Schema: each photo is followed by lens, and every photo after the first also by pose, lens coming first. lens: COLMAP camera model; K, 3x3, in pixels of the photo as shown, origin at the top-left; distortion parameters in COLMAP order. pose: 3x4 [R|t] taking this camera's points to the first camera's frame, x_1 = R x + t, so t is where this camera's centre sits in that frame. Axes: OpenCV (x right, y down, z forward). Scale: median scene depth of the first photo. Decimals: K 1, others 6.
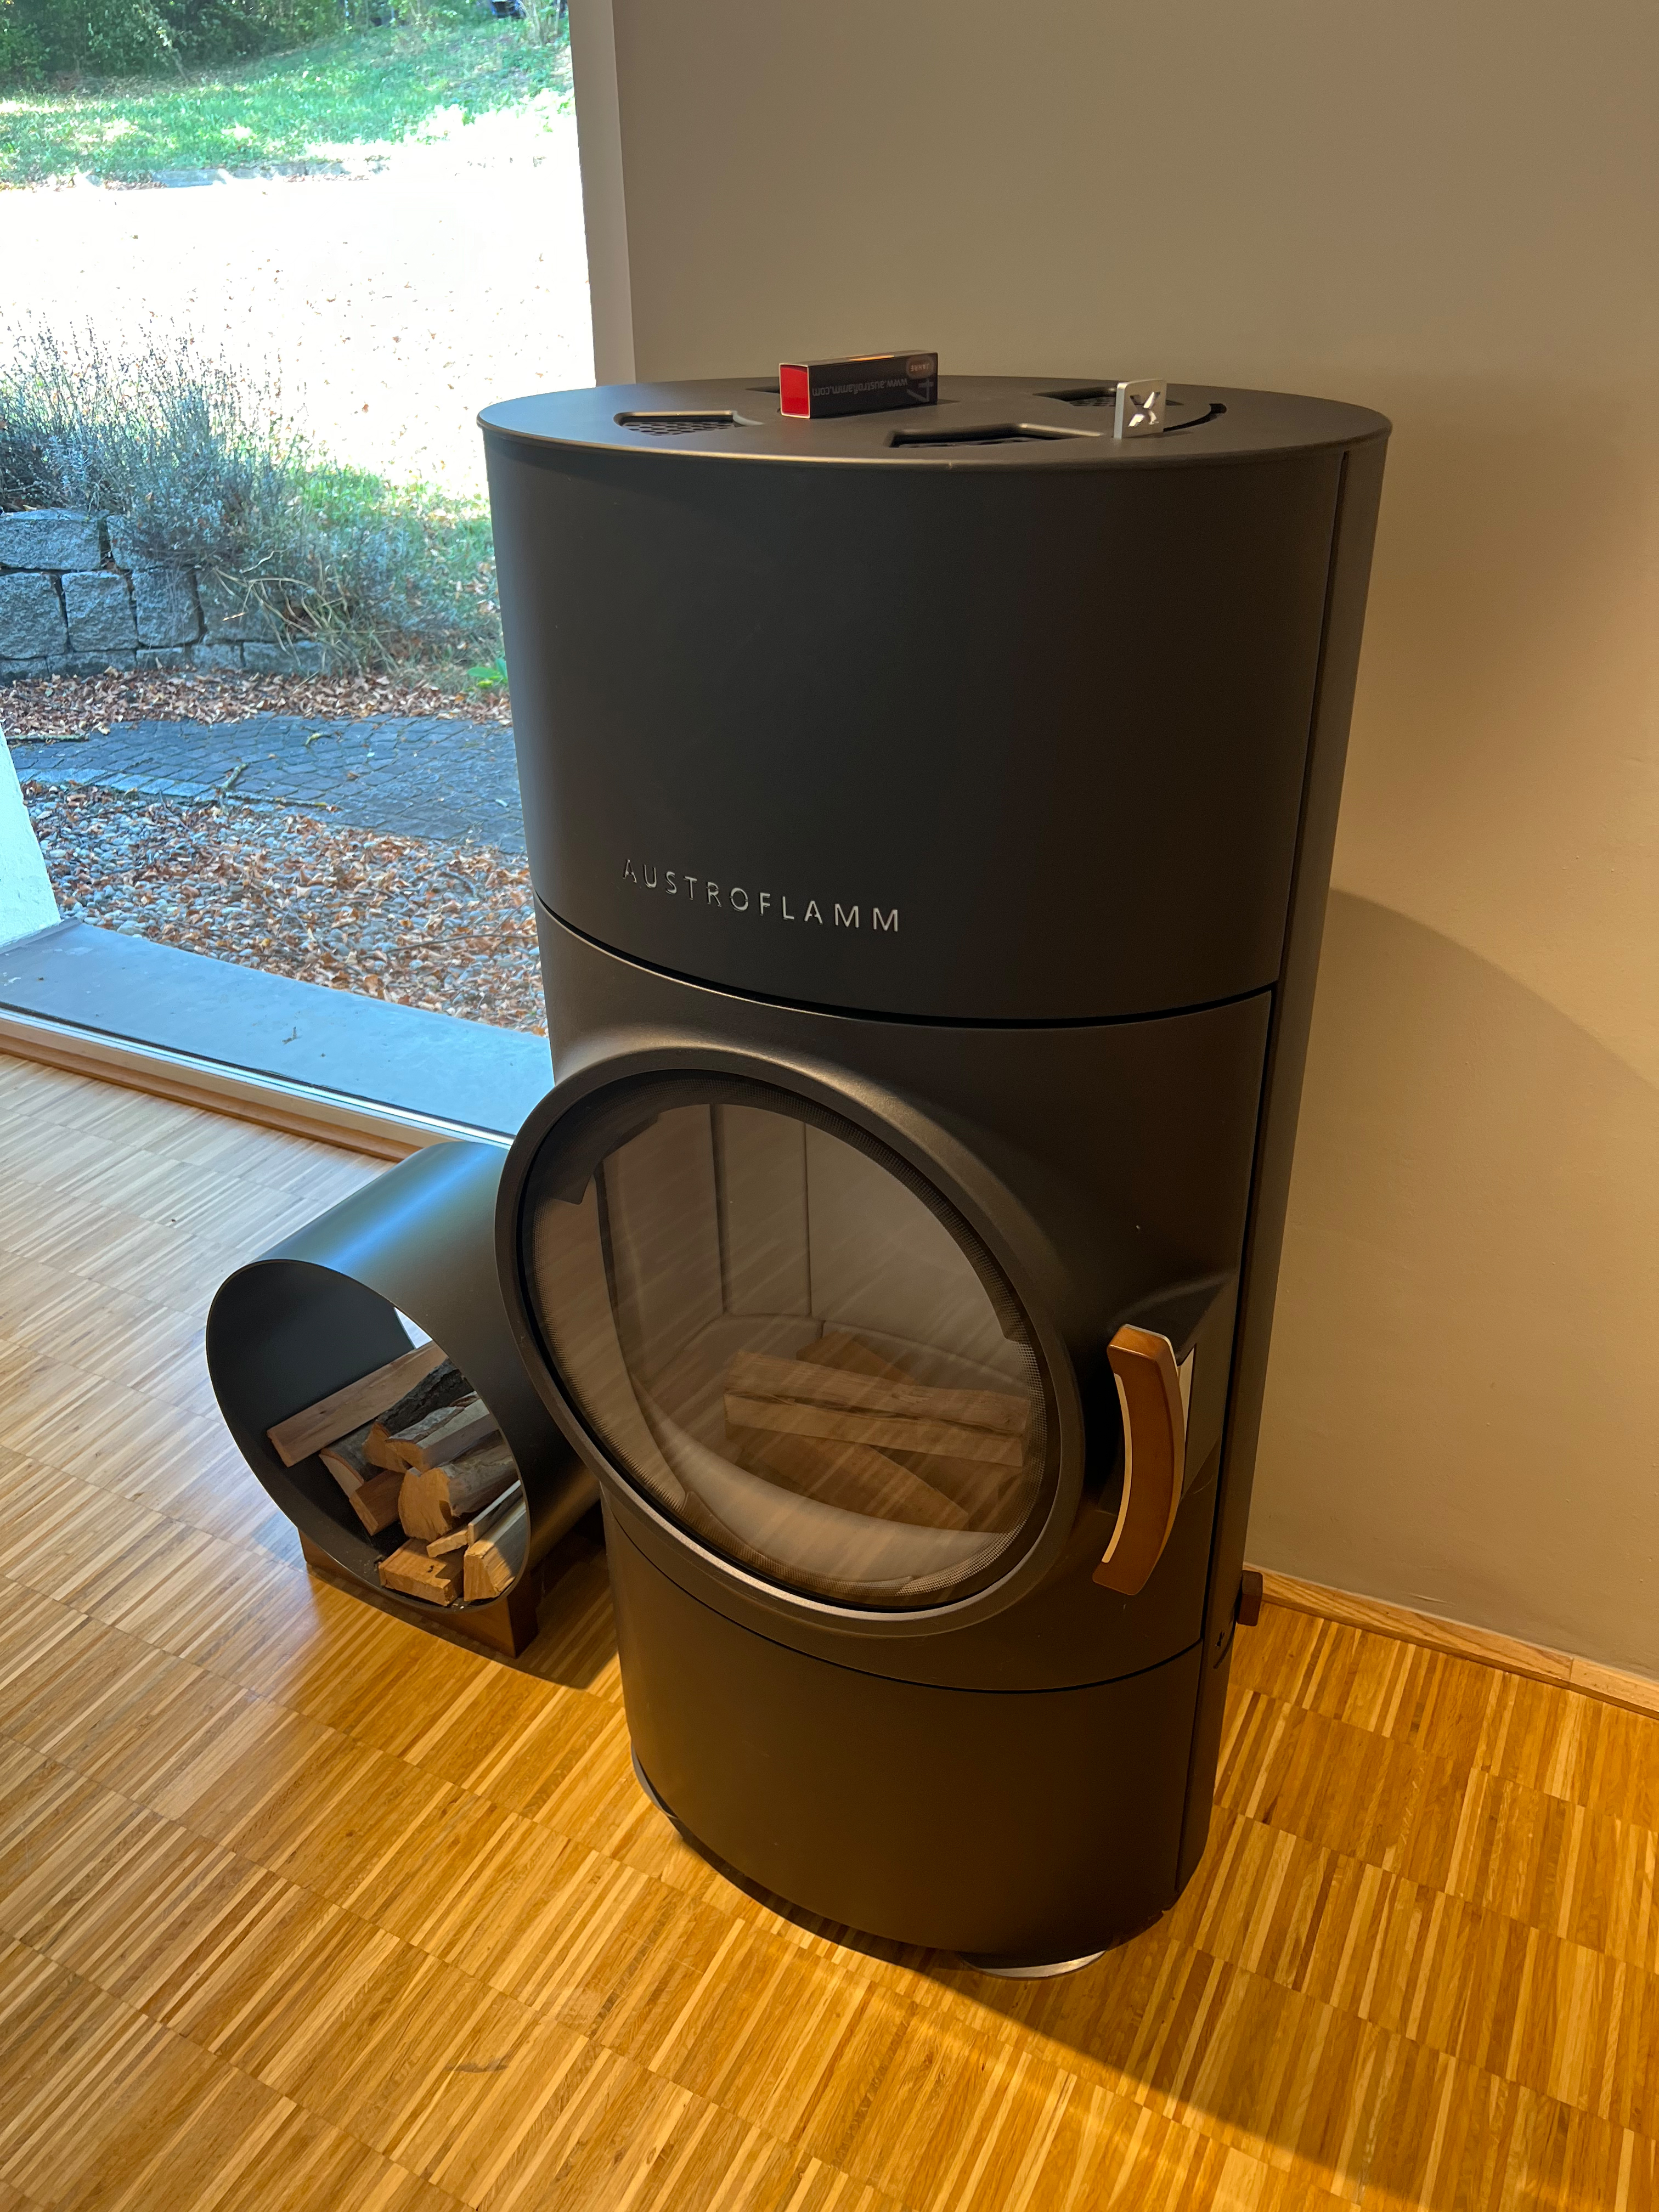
lens RADIAL K [[1688.6, 0, 819.2], [0, 1688.6, 1114.3], [0, 0, 1]] dist [0.008447, -0.013646]
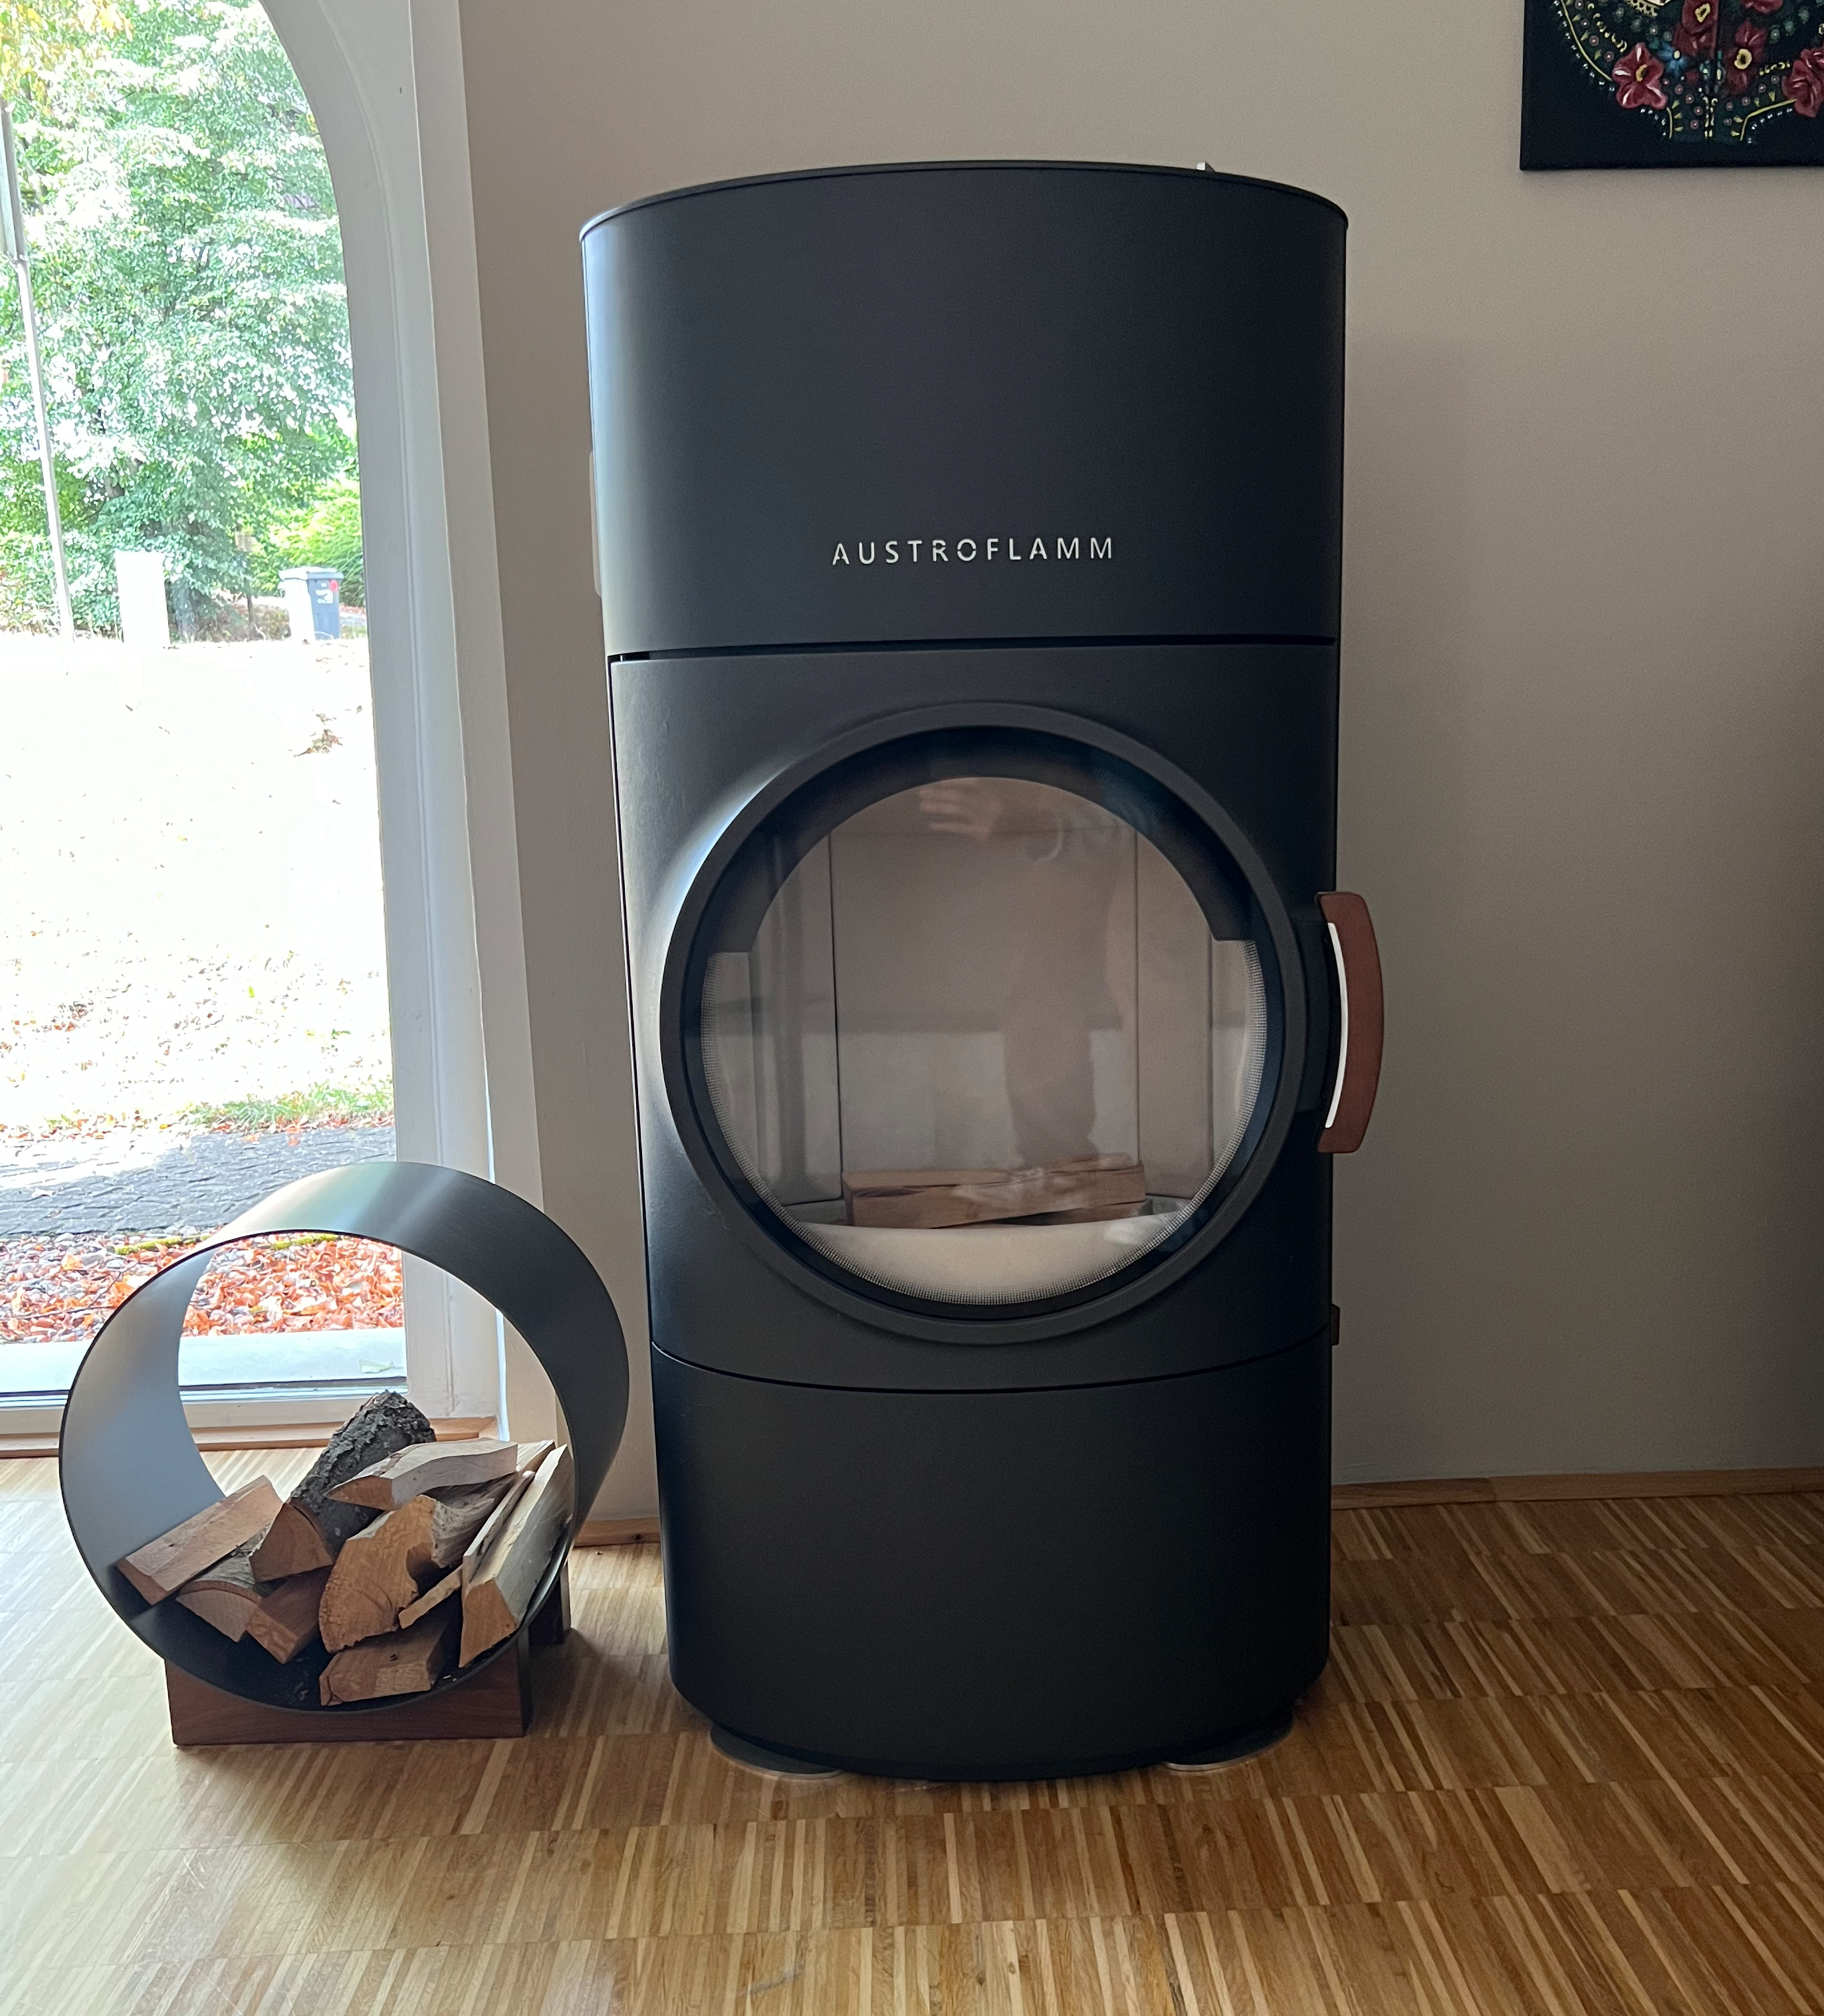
lens RADIAL K [[2030.3, 0, 996.0], [0, 2030.3, 1152.4], [0, 0, 1]] dist [0.023884, 0.000000]
pose [[0.862309, -0.101857, 0.496033, -0.512146], [0.246674, 0.939972, -0.235805, 0.398686], [-0.442239, 0.325695, 0.835672, -0.027479]]
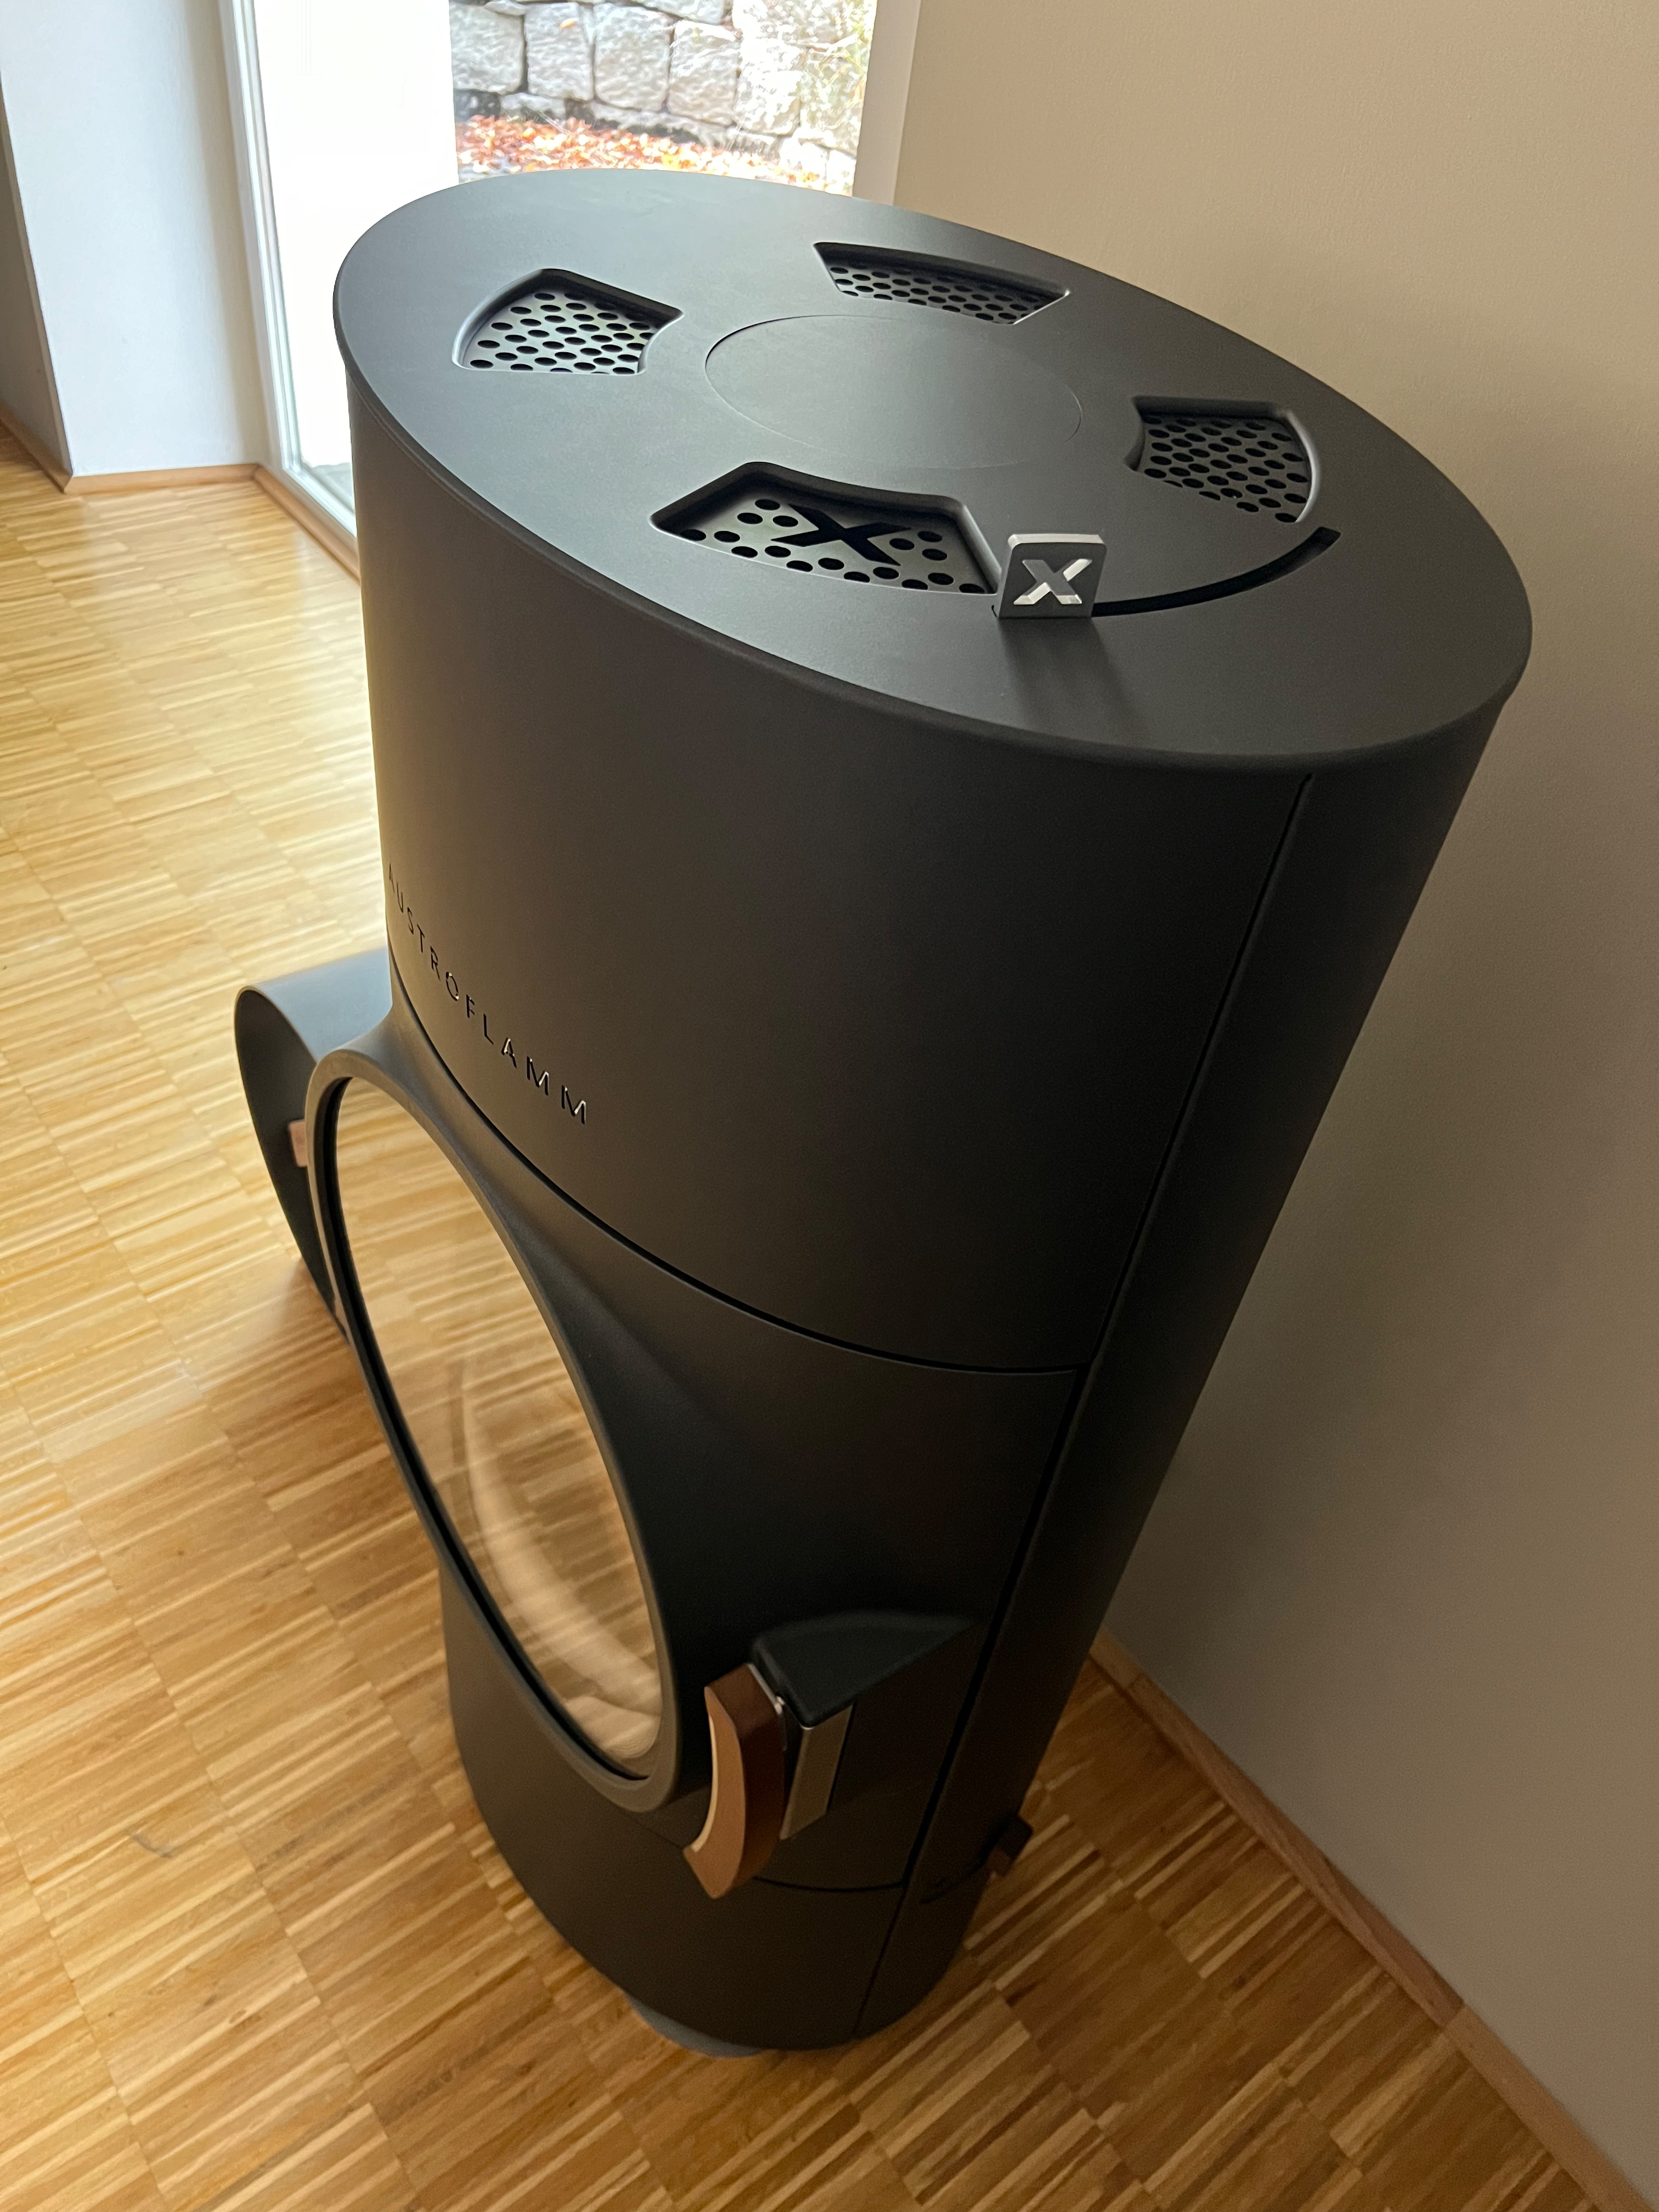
lens RADIAL K [[1688.6, 0, 831.6], [0, 1688.6, 1095.8], [0, 0, 1]] dist [0.008447, -0.013646]
pose [[0.895099, 0.387018, -0.221394, 0.197101], [-0.324357, 0.905912, 0.272241, -0.233878], [0.305926, -0.171871, 0.936413, 0.222315]]
